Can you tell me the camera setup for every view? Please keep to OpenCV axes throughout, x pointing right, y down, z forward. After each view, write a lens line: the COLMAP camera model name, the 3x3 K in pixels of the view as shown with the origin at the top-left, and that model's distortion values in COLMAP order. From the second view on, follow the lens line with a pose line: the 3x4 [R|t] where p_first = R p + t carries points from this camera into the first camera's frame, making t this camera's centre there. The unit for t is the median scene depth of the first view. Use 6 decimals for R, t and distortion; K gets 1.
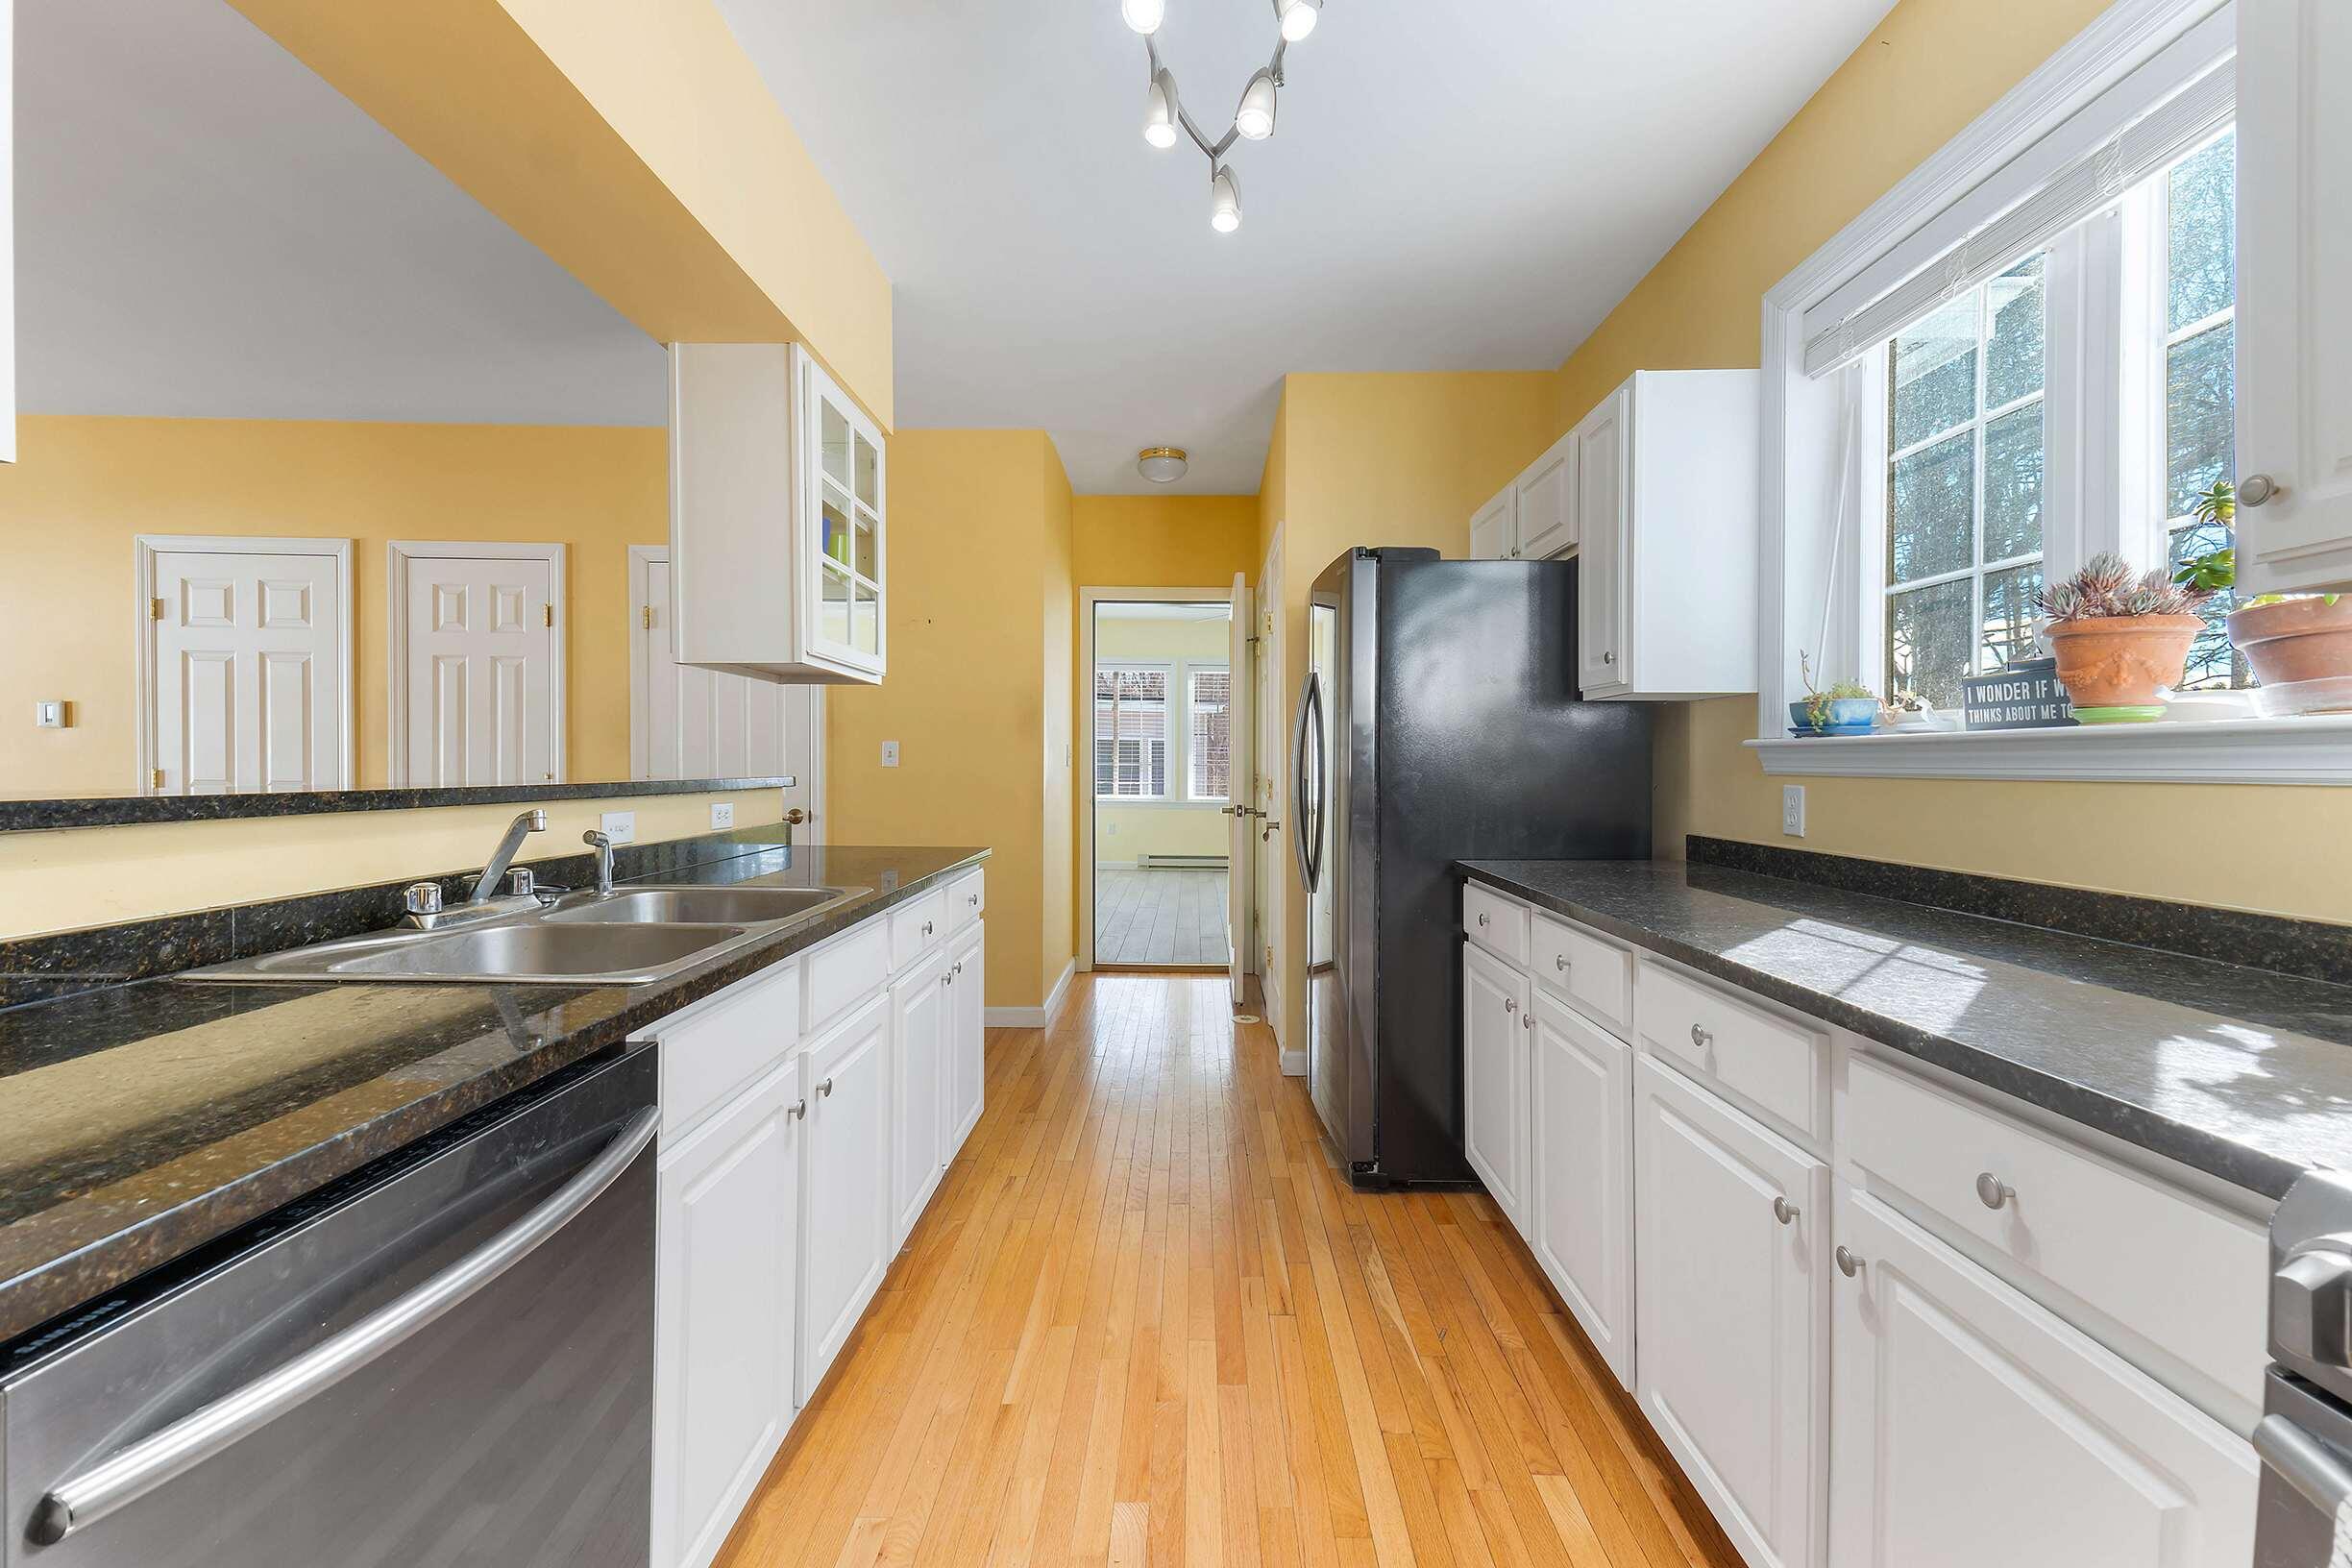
lens RADIAL K [[938.5, 0, 1164.1], [0, 938.5, 771.6], [0, 0, 1]] dist [0.024836, 0.000116]
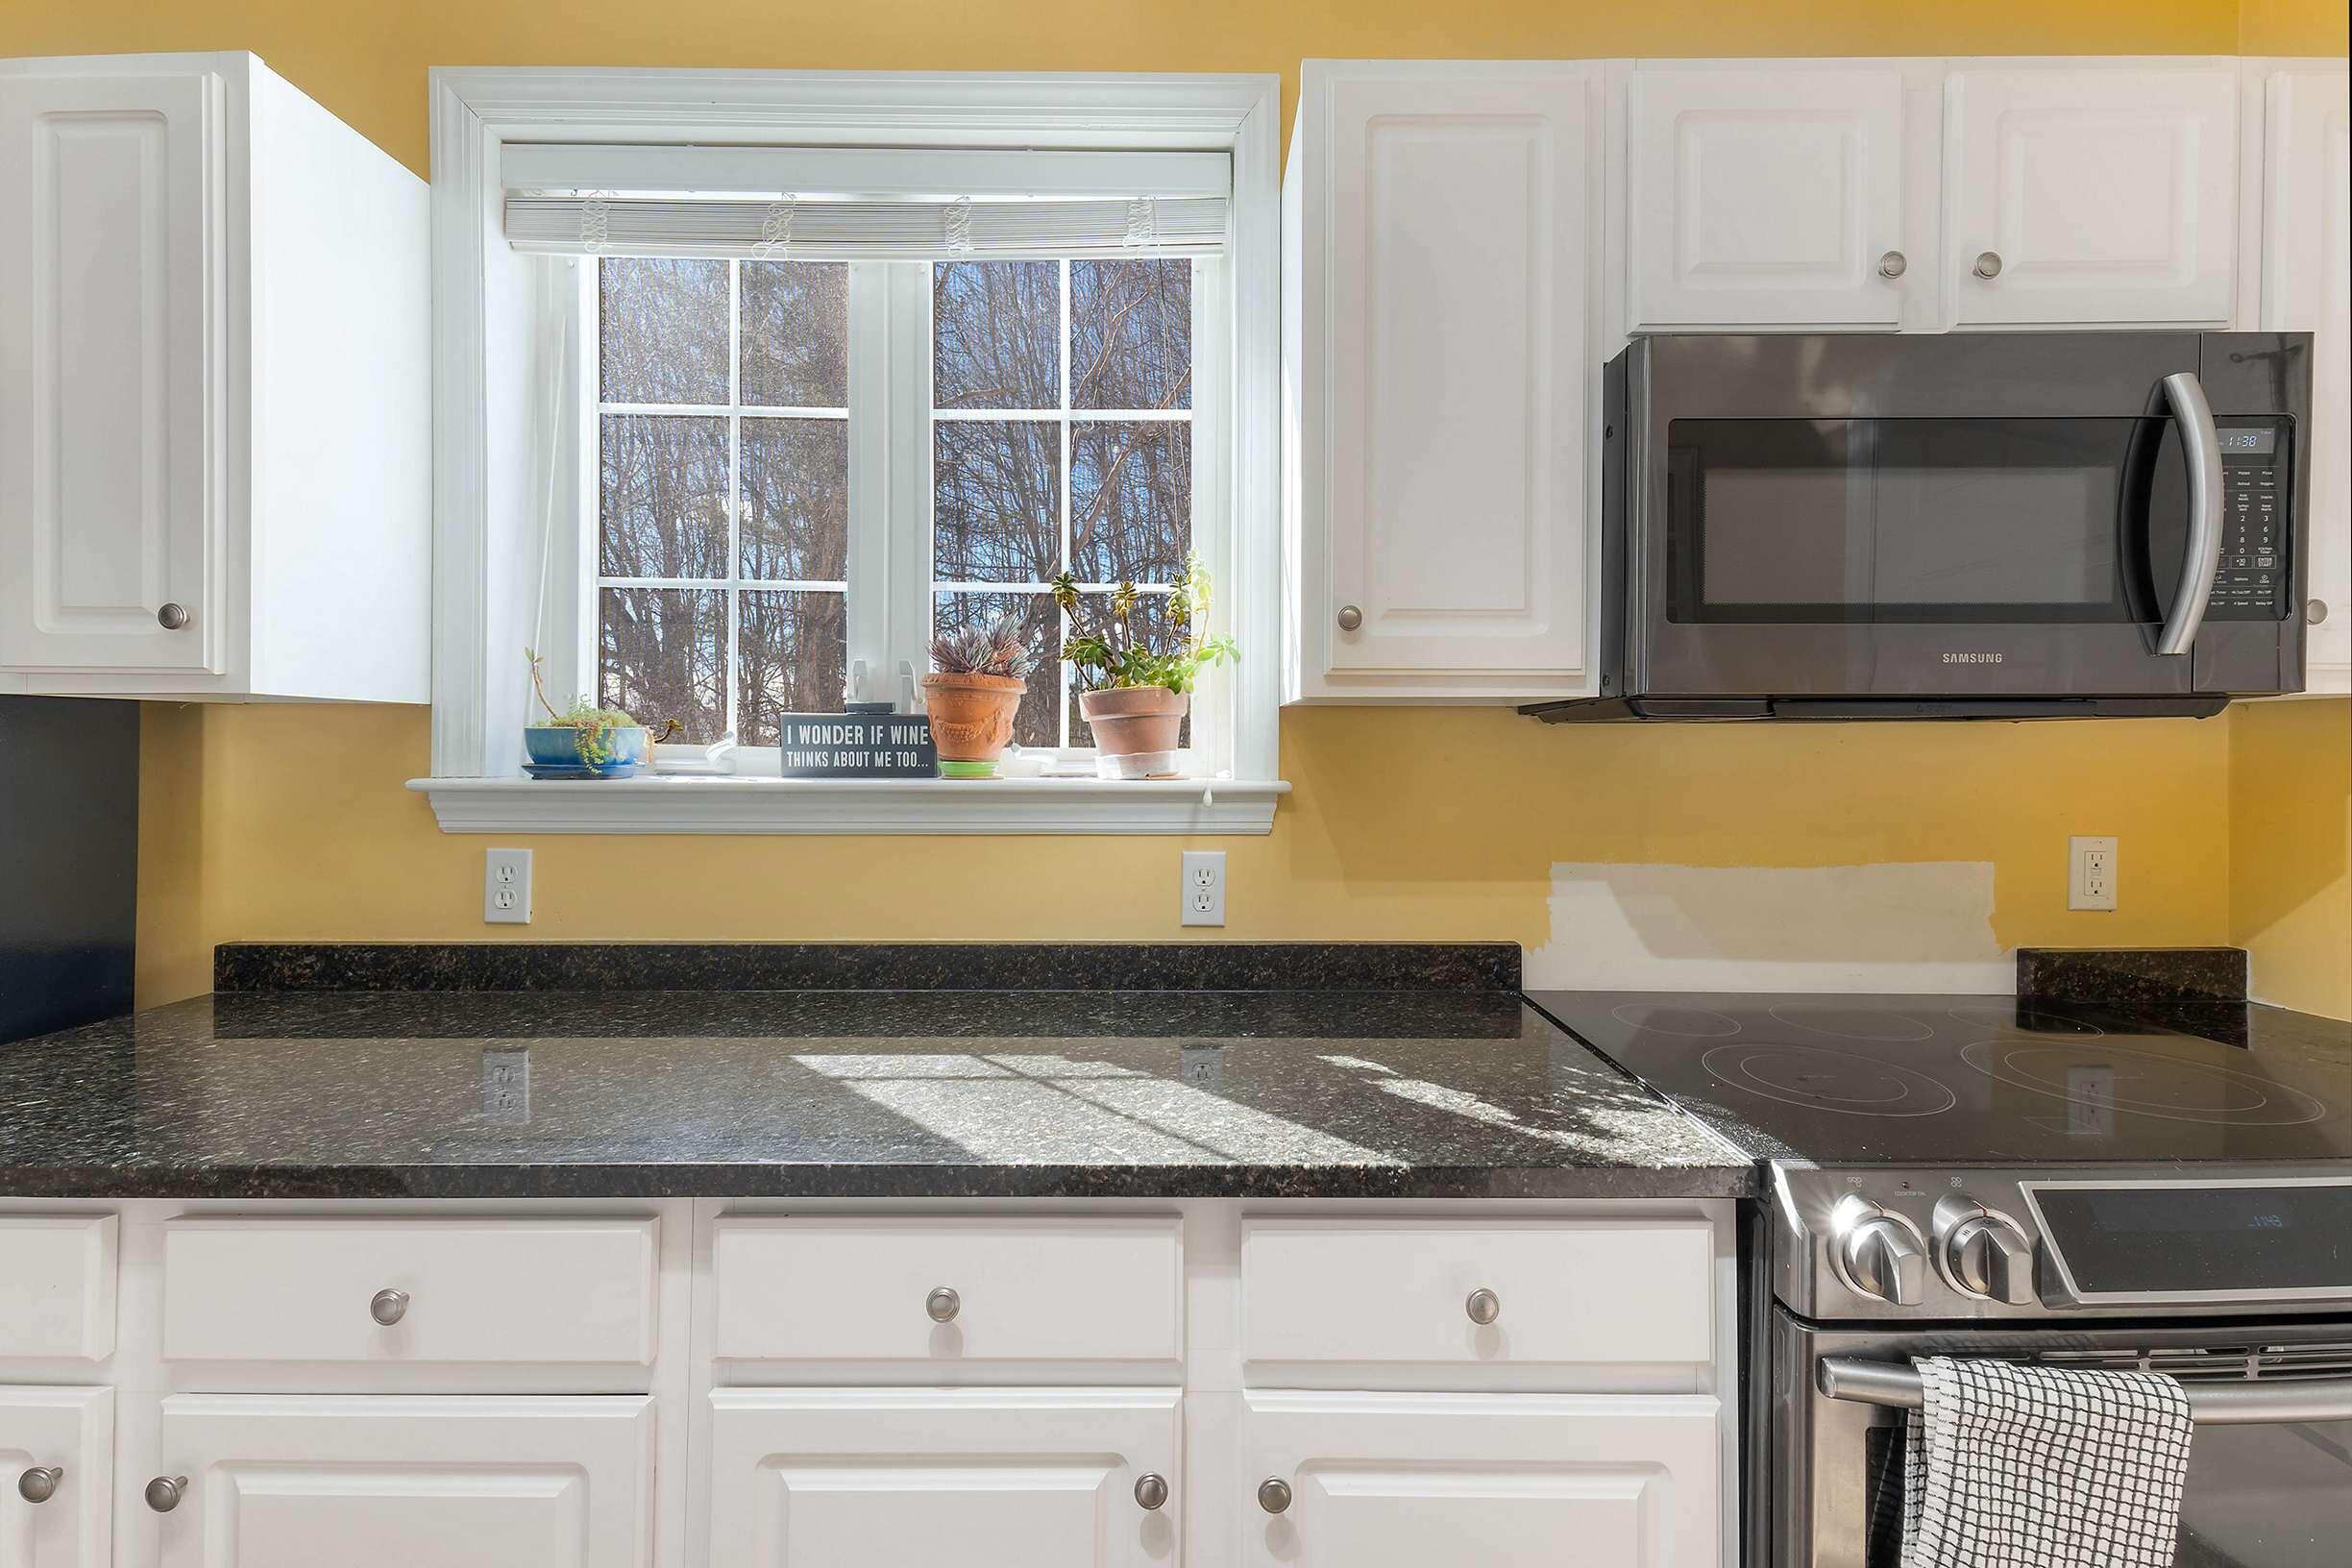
lens RADIAL K [[1044.0, 0, 1051.4], [0, 1044.0, 738.9], [0, 0, 1]] dist [0.044560, 0.000060]
pose [[-0.025494, -0.001570, 0.999674, -0.109608], [0.005482, 0.999984, 0.001710, -0.077214], [-0.999660, 0.005524, -0.025485, 0.795319]]
